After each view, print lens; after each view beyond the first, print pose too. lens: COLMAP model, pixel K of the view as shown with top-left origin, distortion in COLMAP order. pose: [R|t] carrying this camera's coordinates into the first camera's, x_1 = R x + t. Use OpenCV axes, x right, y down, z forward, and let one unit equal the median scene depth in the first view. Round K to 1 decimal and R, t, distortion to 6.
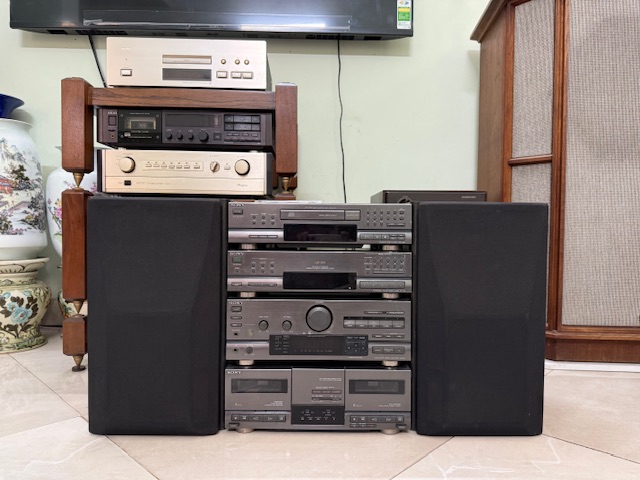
lens RADIAL K [[455.4, 0, 320.4], [0, 455.4, 239.0], [0, 0, 1]] dist [-0.011432, -0.006283]
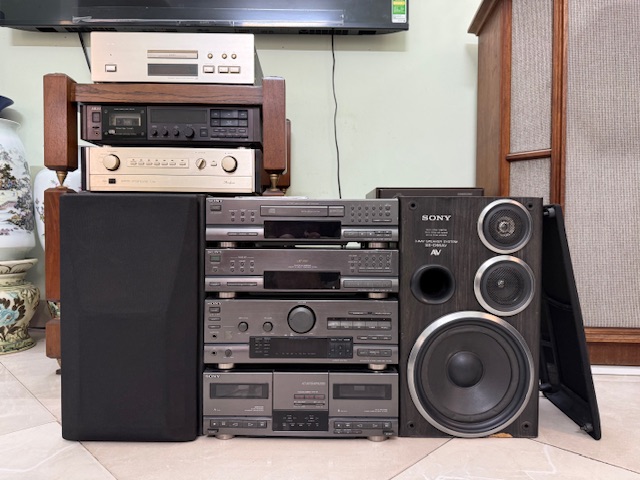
lens RADIAL K [[455.4, 0, 319.7], [0, 455.4, 239.8], [0, 0, 1]] dist [-0.011432, -0.006283]
pose [[0.999871, -0.004479, -0.015427, 0.041582], [0.004437, 0.999986, -0.002709, 0.008322], [0.015439, 0.002641, 0.999877, 0.038392]]
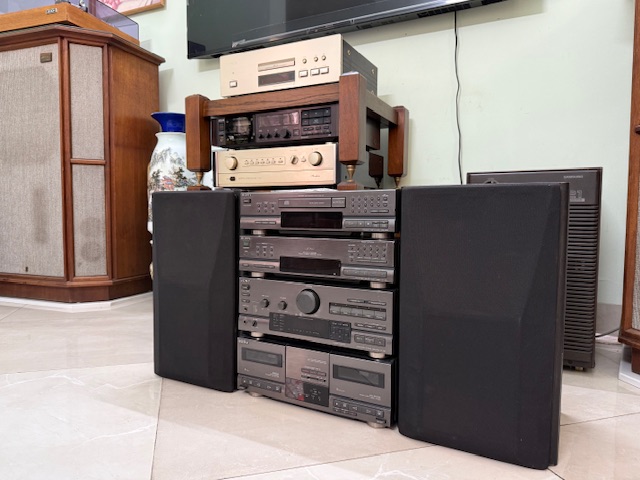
lens RADIAL K [[455.4, 0, 322.0], [0, 455.4, 242.1], [0, 0, 1]] dist [-0.011432, -0.006283]
pose [[0.868495, 0.024588, -0.495088, 0.440139], [-0.008709, 0.999372, 0.034355, 0.000923], [0.495621, -0.025525, 0.868164, 0.089538]]
